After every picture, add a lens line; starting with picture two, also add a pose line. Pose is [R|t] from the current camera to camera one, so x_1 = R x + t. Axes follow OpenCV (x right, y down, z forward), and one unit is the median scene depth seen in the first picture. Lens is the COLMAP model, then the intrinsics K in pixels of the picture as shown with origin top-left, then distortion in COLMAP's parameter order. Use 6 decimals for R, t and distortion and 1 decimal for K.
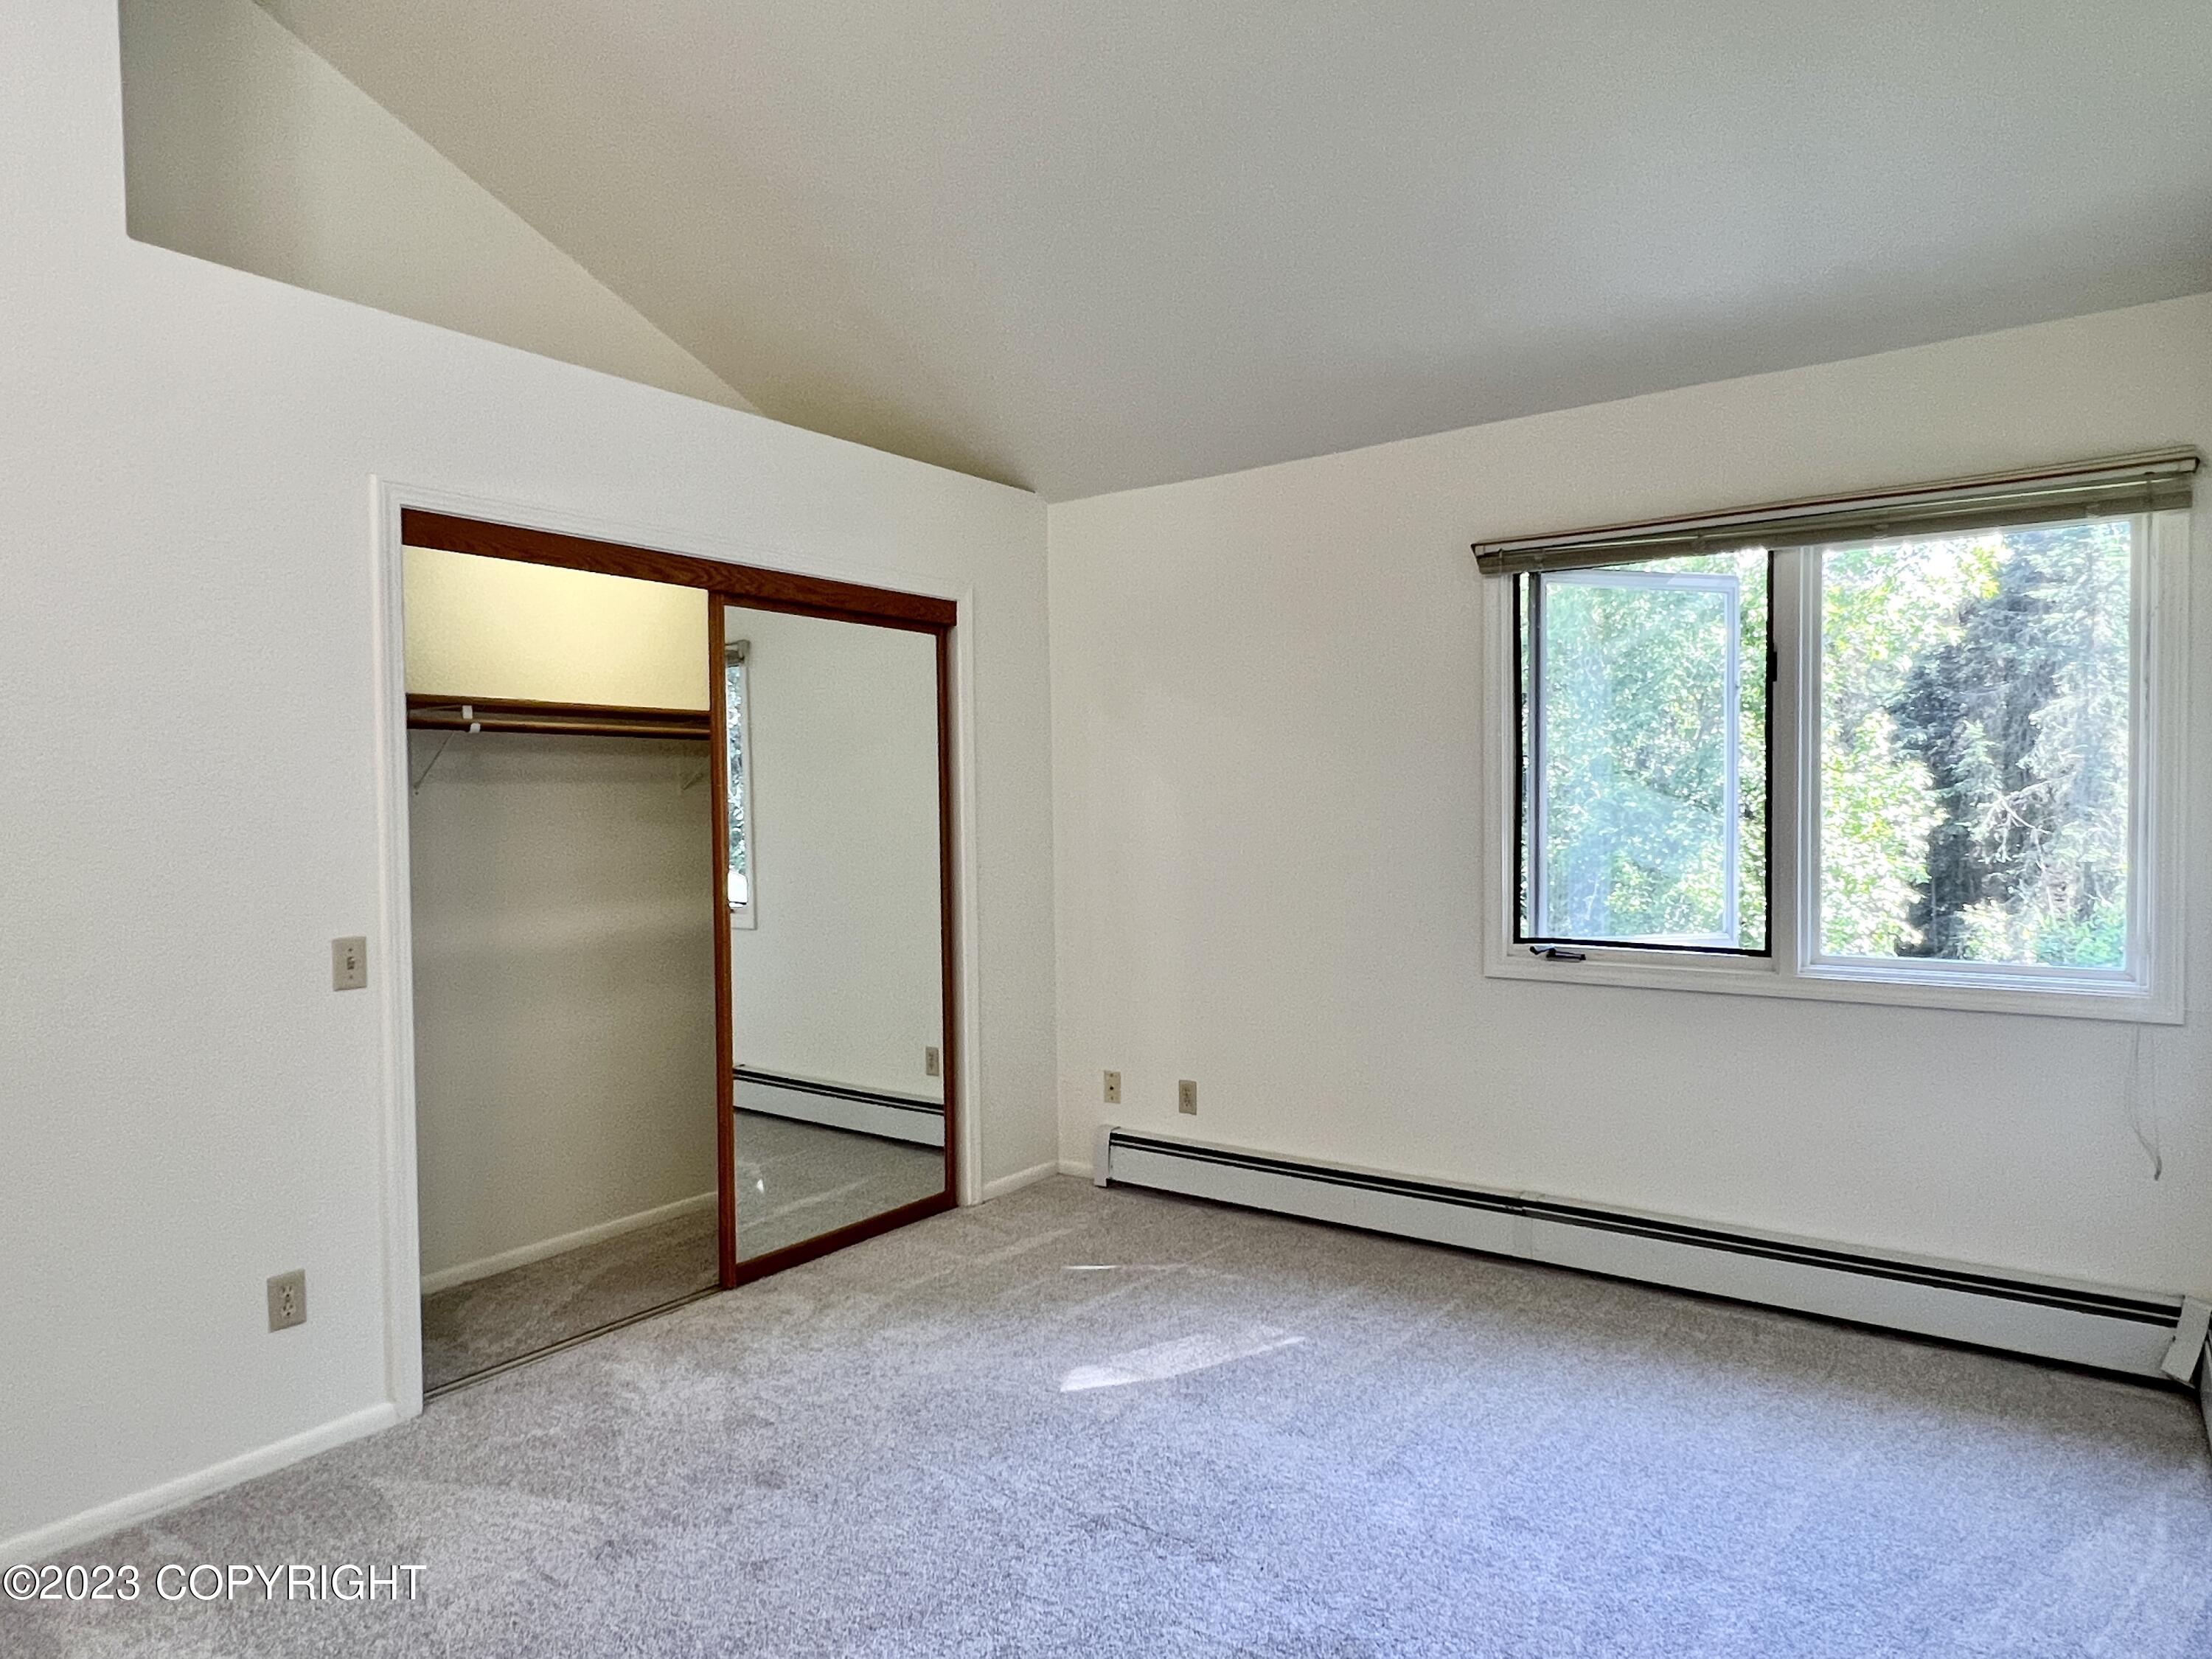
lens RADIAL K [[1333.8, 0, 1109.0], [0, 1333.8, 831.3], [0, 0, 1]] dist [-0.008259, 0.001181]
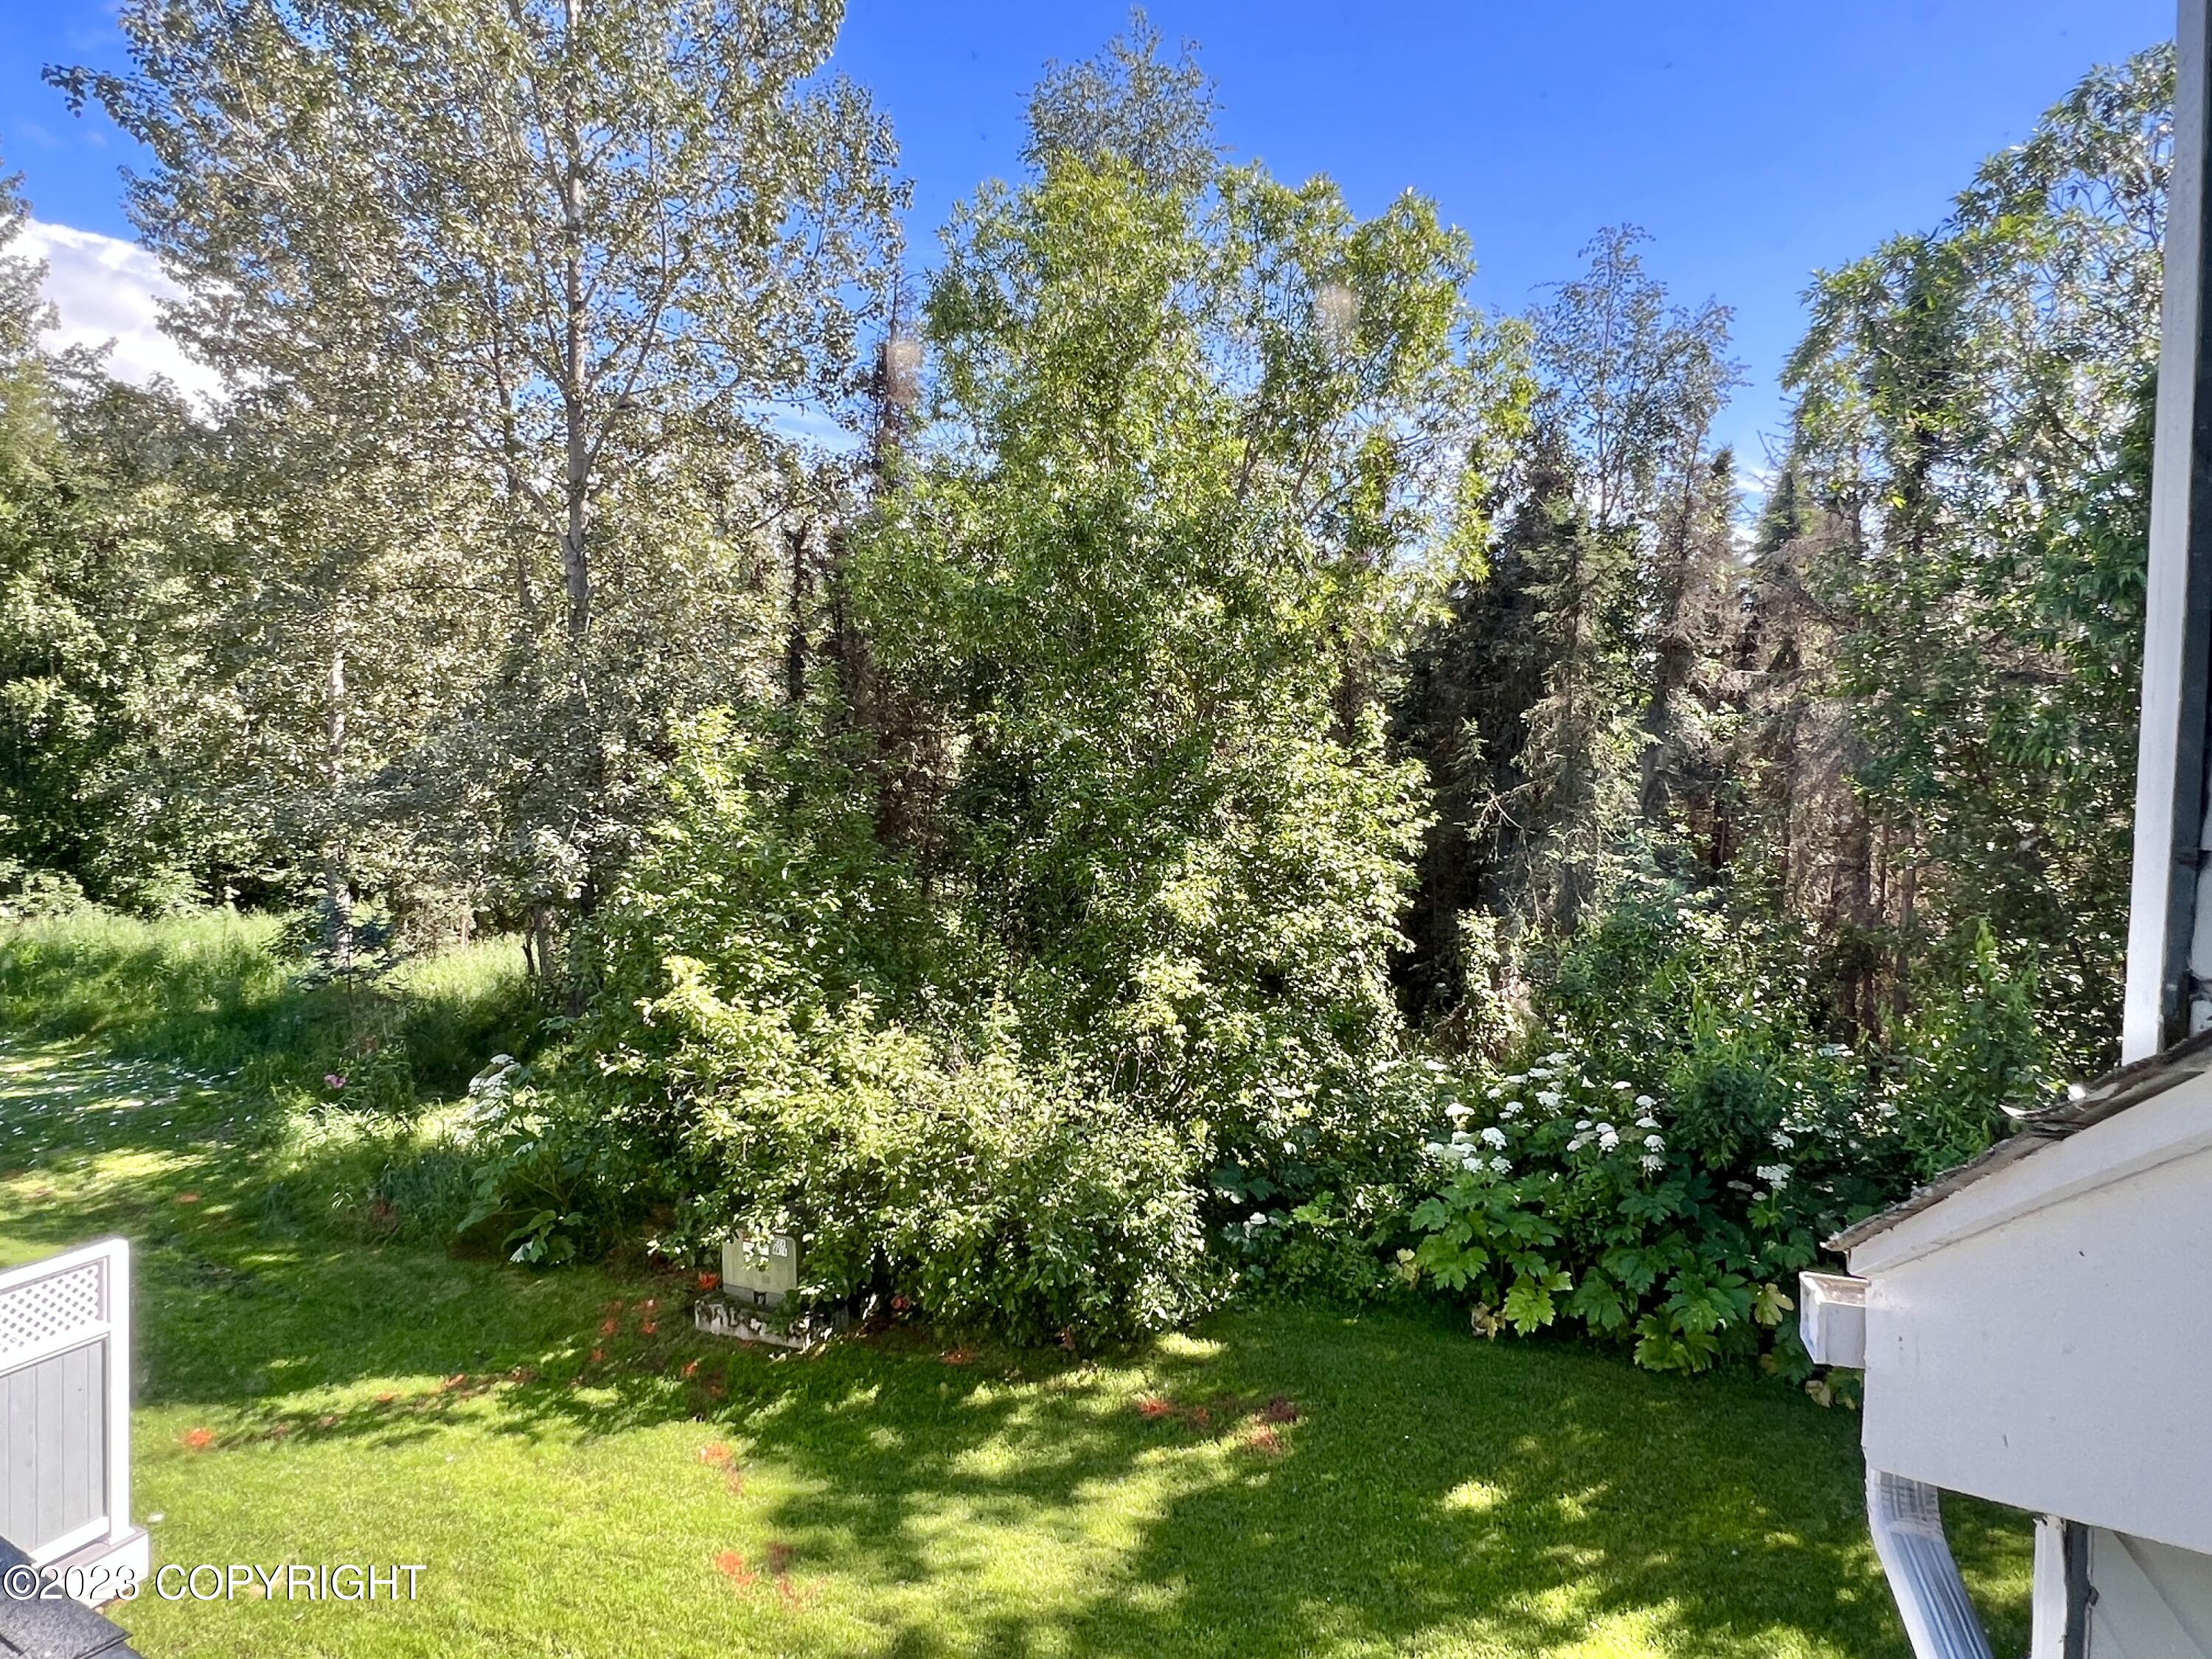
lens RADIAL K [[1333.8, 0, 1103.0], [0, 1333.8, 825.8], [0, 0, 1]] dist [-0.008259, 0.001181]
pose [[0.955055, 0.007562, 0.296331, 0.132815], [-0.008362, 0.999964, 0.001434, -0.003905], [-0.296309, -0.003847, 0.955084, 0.185688]]
